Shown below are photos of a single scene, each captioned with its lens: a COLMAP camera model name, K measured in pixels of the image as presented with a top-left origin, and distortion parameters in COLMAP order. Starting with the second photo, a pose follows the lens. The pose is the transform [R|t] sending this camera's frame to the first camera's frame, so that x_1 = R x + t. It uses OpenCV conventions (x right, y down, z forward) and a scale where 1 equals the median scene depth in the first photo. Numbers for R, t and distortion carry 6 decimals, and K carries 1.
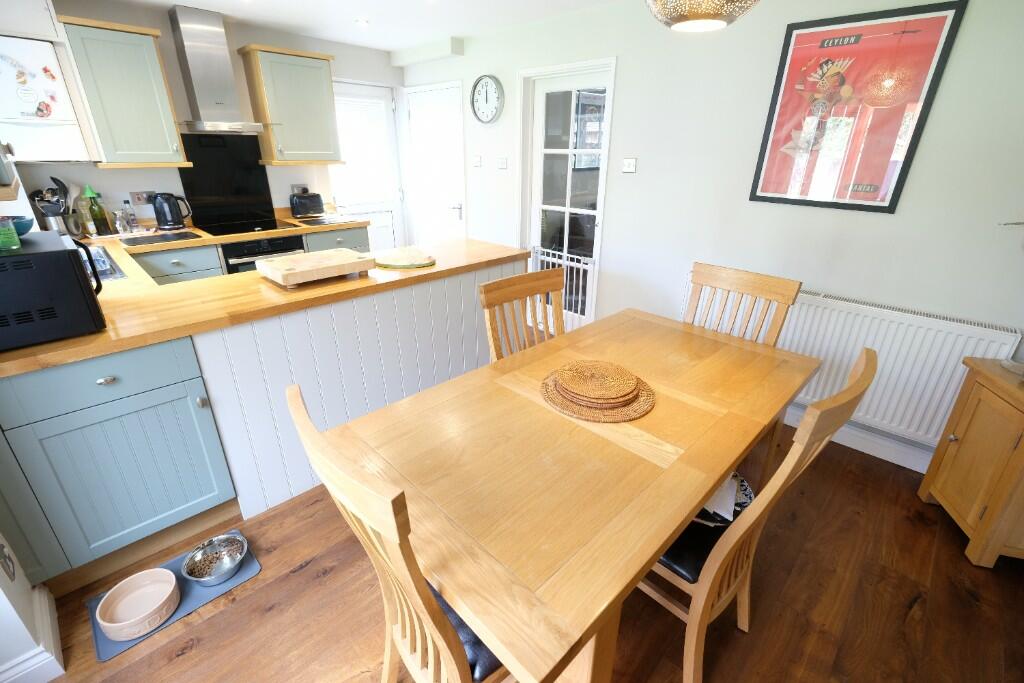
lens RADIAL K [[446.2, 0, 513.2], [0, 446.2, 337.1], [0, 0, 1]] dist [-0.002005, 0.000100]
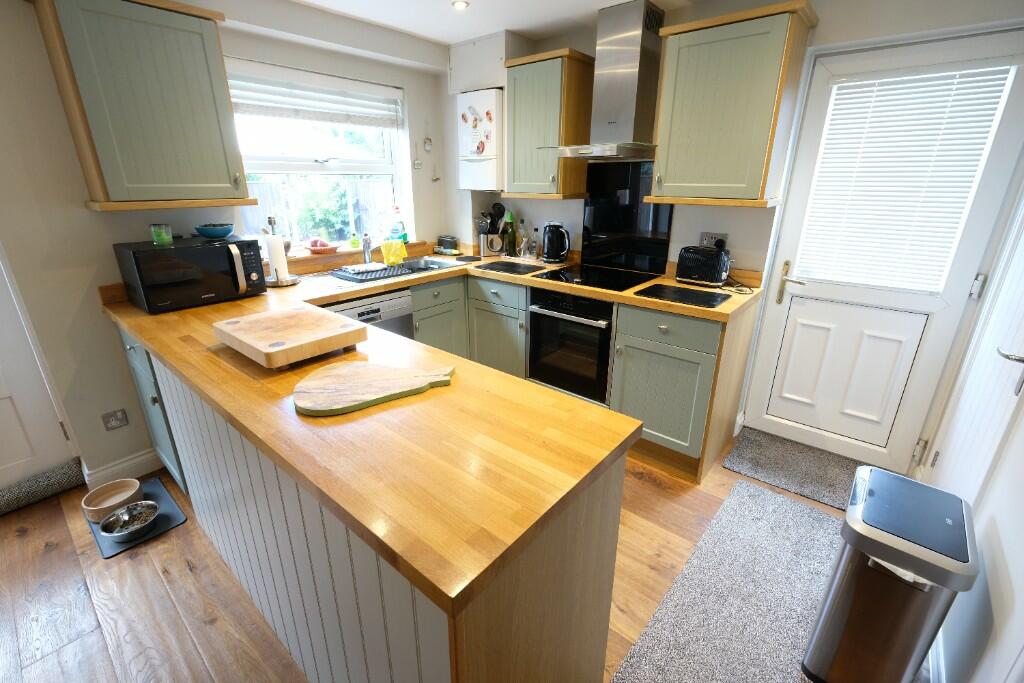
lens RADIAL K [[446.2, 0, 513.2], [0, 446.2, 337.1], [0, 0, 1]] dist [-0.002005, 0.000100]
pose [[0.074339, 0.323137, -0.943428, 0.232355], [-0.389911, 0.880153, 0.270741, -0.418212], [0.917847, 0.347726, 0.191424, 1.017458]]
